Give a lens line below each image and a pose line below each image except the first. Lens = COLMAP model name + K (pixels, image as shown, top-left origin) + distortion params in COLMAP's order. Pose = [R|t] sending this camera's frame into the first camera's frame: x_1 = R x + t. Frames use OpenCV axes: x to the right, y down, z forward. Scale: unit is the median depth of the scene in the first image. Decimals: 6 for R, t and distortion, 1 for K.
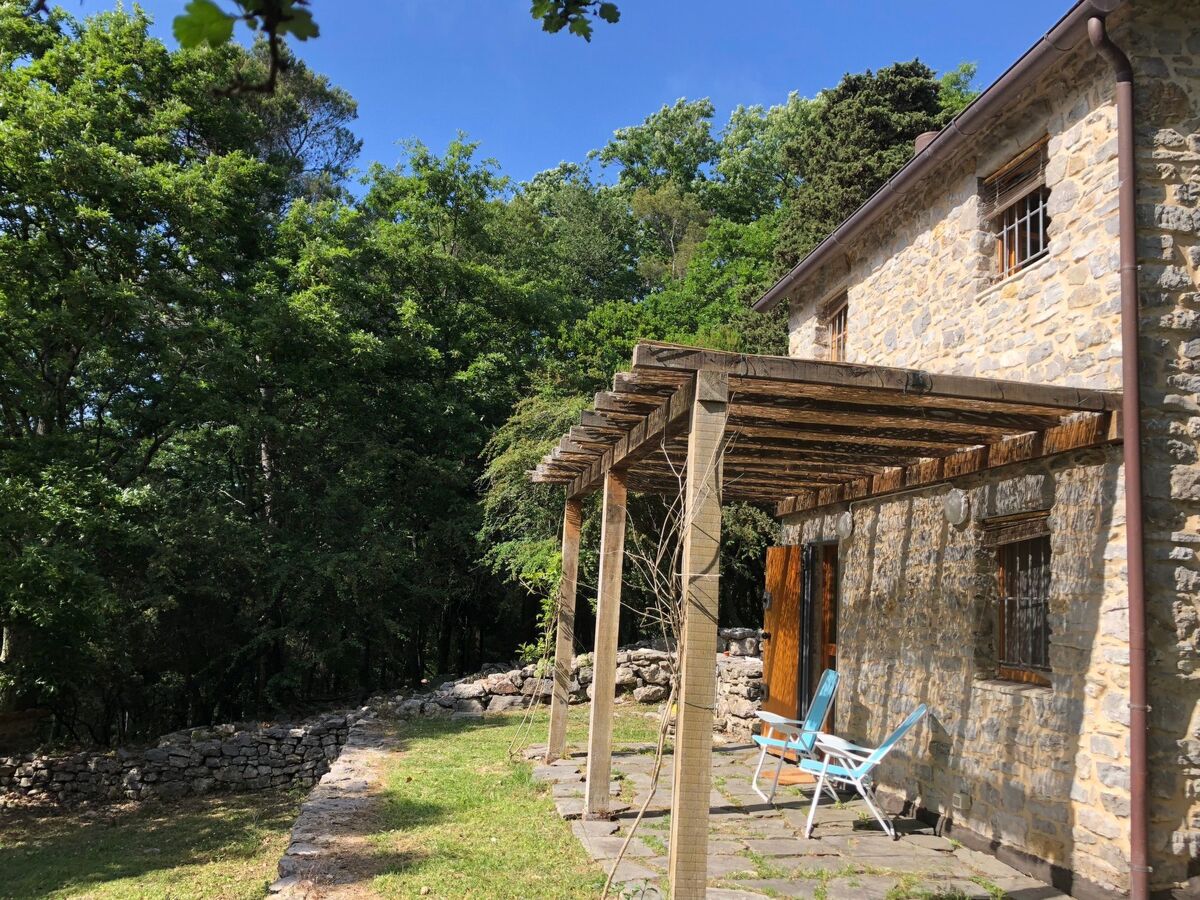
lens RADIAL K [[1017.4, 0, 600.0], [0, 1017.4, 450.0], [0, 0, 1]] dist [0.040904, -0.013467]
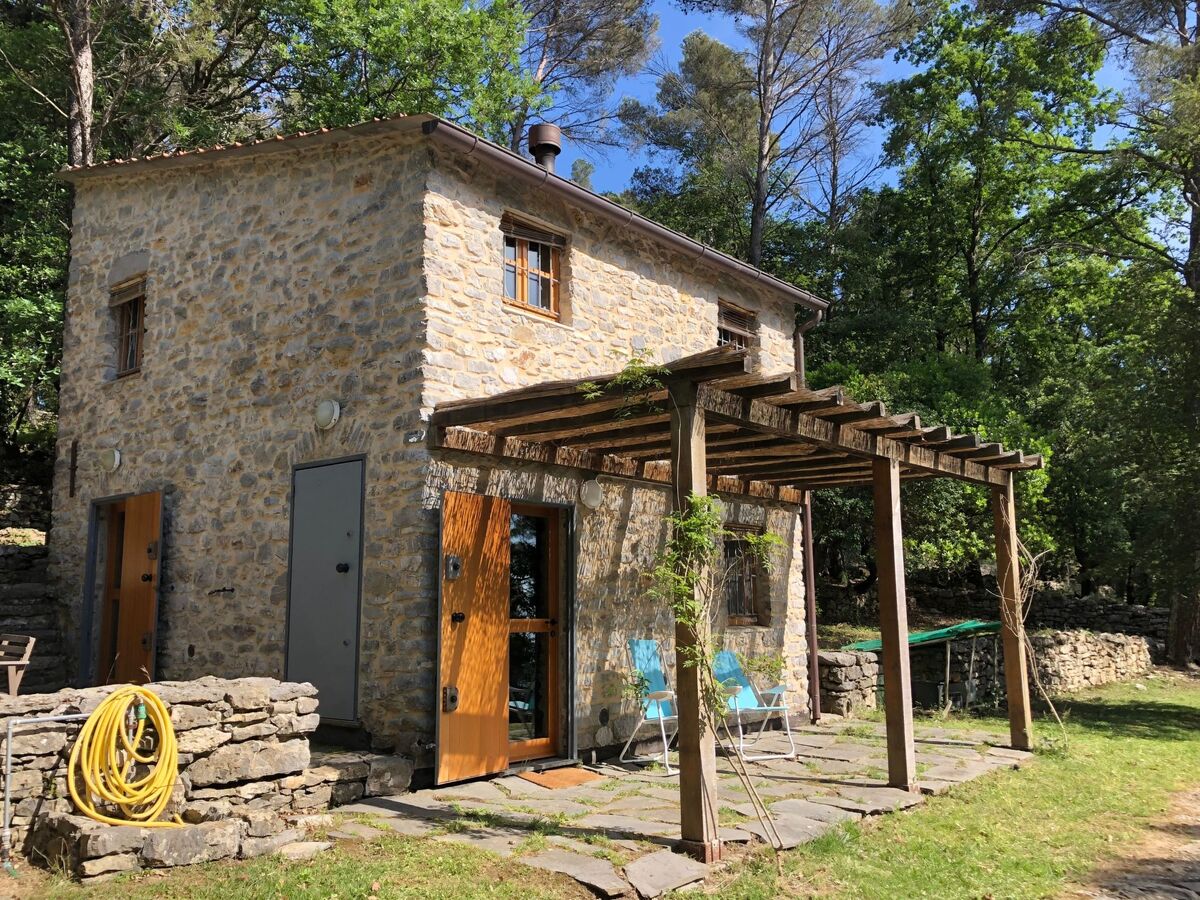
lens RADIAL K [[1017.4, 0, 600.0], [0, 1017.4, 450.0], [0, 0, 1]] dist [0.040904, -0.013467]
pose [[-0.653851, 0.064809, 0.753843, -0.618697], [-0.145366, 0.967004, -0.209218, 0.287578], [-0.742528, -0.246381, -0.622855, 1.978763]]
